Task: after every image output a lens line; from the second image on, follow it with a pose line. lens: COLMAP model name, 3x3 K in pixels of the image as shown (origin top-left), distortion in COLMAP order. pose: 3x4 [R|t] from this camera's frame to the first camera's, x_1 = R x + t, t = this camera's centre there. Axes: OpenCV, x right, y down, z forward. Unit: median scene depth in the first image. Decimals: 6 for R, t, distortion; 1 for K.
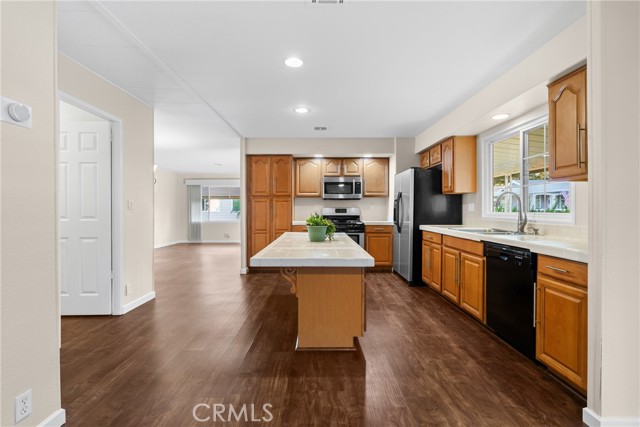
lens RADIAL K [[293.6, 0, 321.0], [0, 293.6, 207.9], [0, 0, 1]] dist [0.003479, 0.000003]
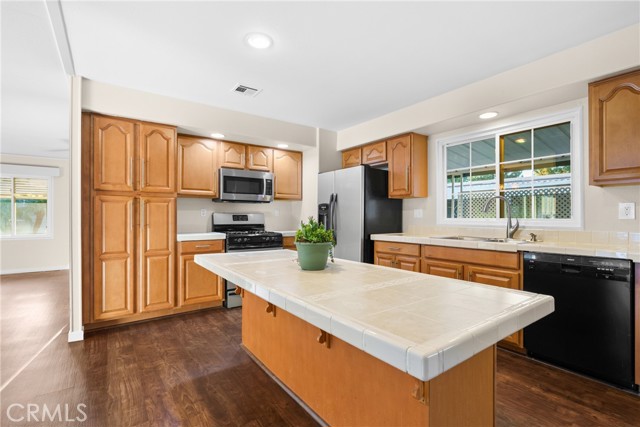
lens RADIAL K [[293.6, 0, 321.3], [0, 293.6, 215.3], [0, 0, 1]] dist [0.003479, 0.000003]
pose [[0.810240, 0.003672, 0.586087, -0.260347], [-0.002676, 0.999993, -0.002565, 0.006960], [-0.586092, 0.000509, 0.810244, 0.398671]]
